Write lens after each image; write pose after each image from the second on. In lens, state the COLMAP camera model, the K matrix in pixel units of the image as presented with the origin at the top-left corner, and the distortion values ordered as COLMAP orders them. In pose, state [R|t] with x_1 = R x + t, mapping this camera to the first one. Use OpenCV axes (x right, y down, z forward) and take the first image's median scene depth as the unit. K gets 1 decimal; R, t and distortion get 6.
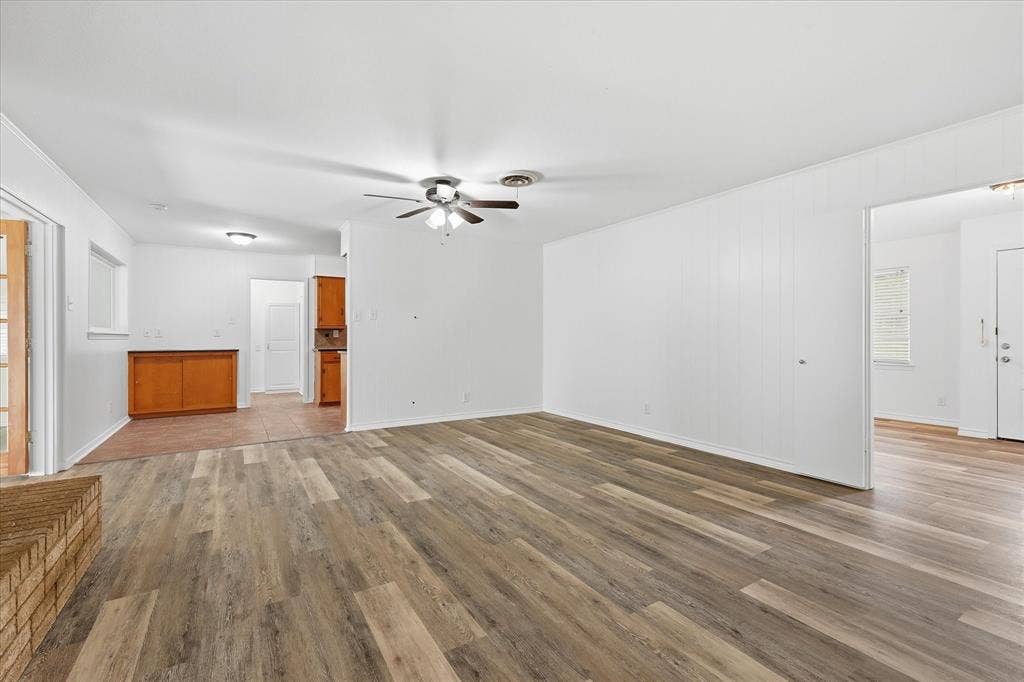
lens RADIAL K [[451.1, 0, 509.7], [0, 451.1, 337.1], [0, 0, 1]] dist [0.004889, -0.000490]
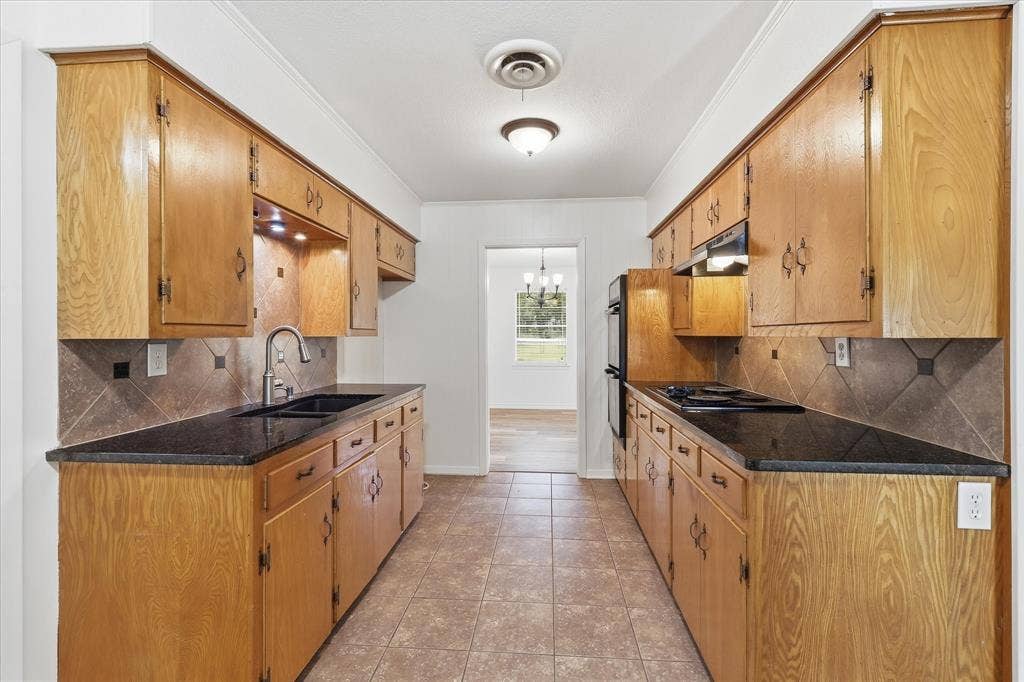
lens RADIAL K [[451.1, 0, 511.2], [0, 451.1, 334.3], [0, 0, 1]] dist [0.004889, -0.000490]
pose [[0.585445, -0.001532, 0.810711, -1.053384], [0.000193, 0.999998, 0.001750, -0.046623], [-0.810712, -0.000869, 0.585444, 1.654668]]
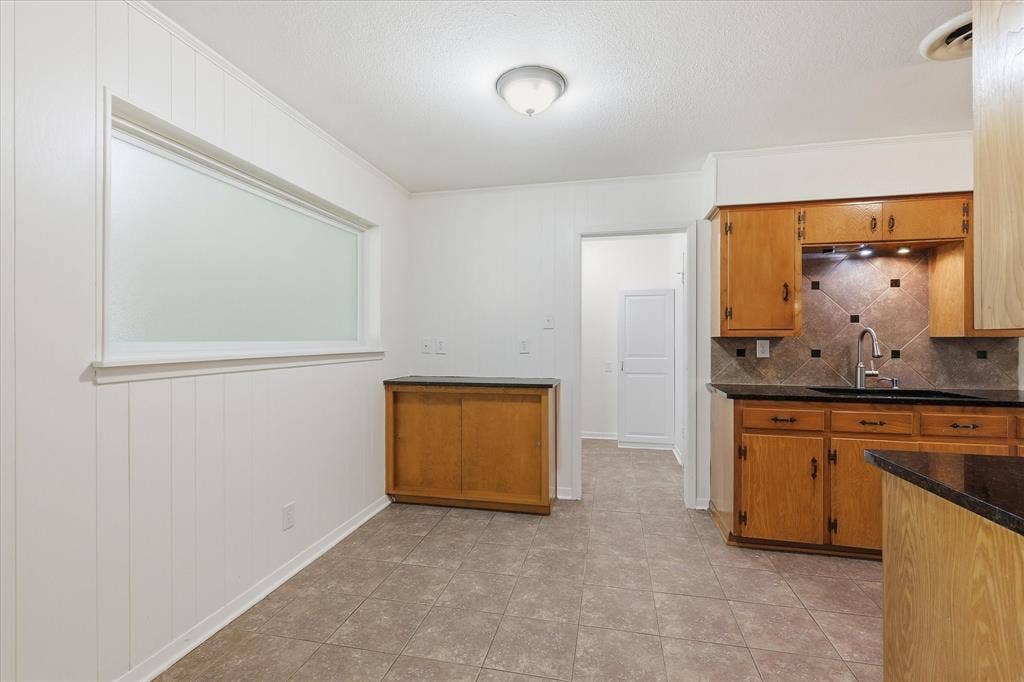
lens RADIAL K [[451.1, 0, 513.6], [0, 451.1, 338.7], [0, 0, 1]] dist [0.004889, -0.000490]
pose [[0.723459, 0.000828, -0.690367, -0.603473], [-0.001414, 0.999999, -0.000283, -0.037019], [0.690366, 0.001181, 0.723459, 1.242662]]
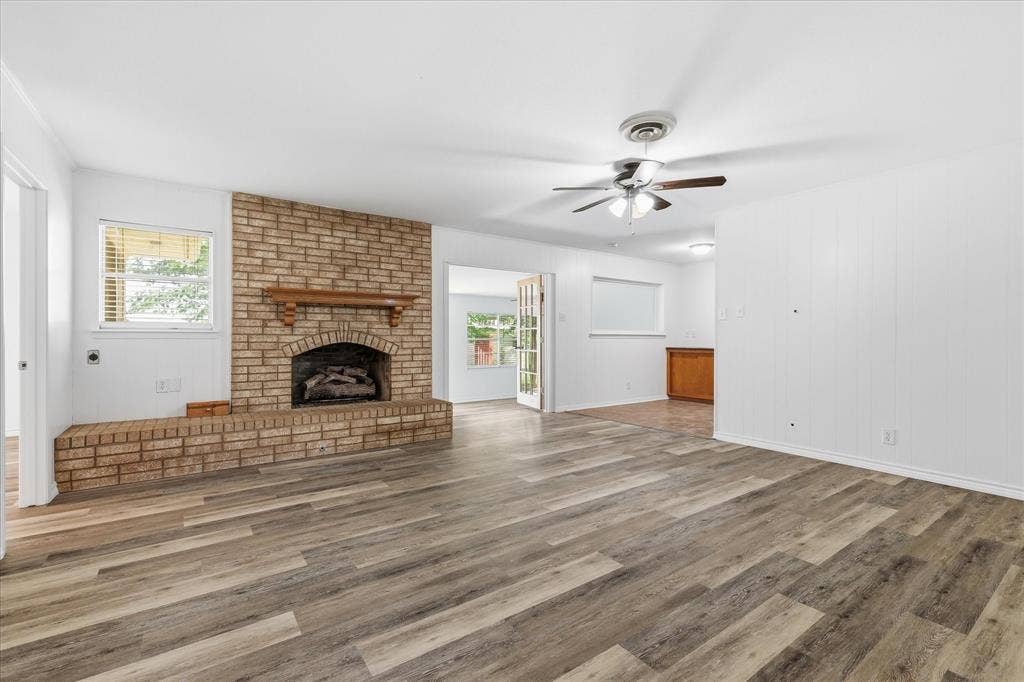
lens RADIAL K [[451.1, 0, 513.1], [0, 451.1, 338.4], [0, 0, 1]] dist [0.004889, -0.000490]
pose [[0.076878, 0.004605, -0.997030, 0.819808], [-0.003608, 0.999984, 0.004340, -0.000903], [0.997034, 0.003264, 0.076893, 0.773012]]
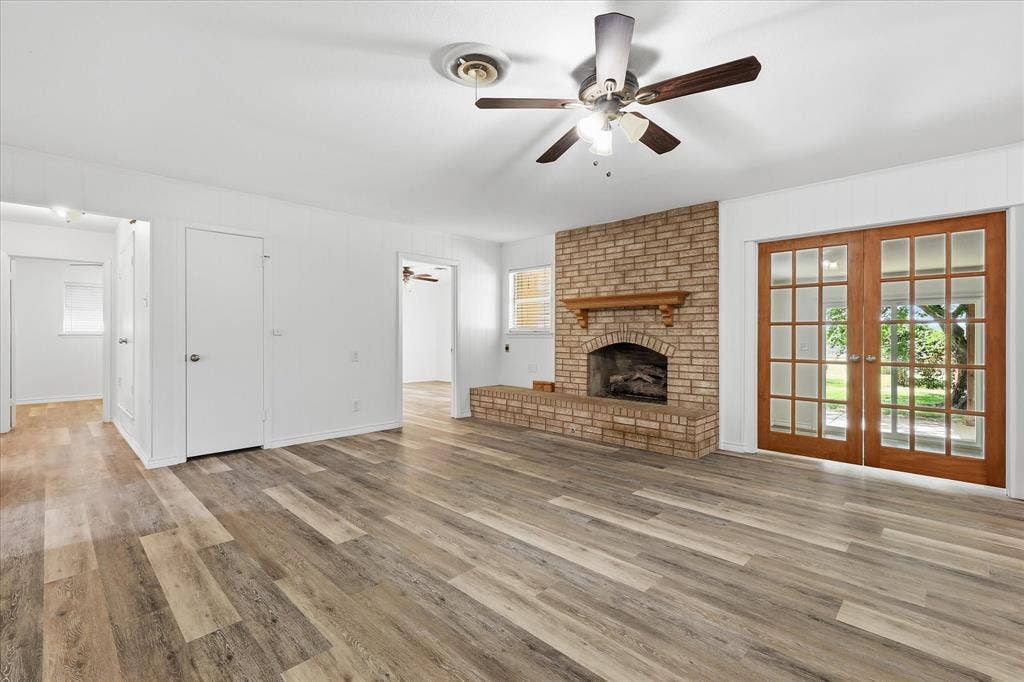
lens RADIAL K [[451.1, 0, 519.6], [0, 451.1, 339.1], [0, 0, 1]] dist [0.004889, -0.000490]
pose [[-0.965059, 0.000581, -0.262032, 0.125286], [-0.001780, 0.999960, 0.008772, -0.003897], [0.262026, 0.008932, -0.965019, 1.706351]]
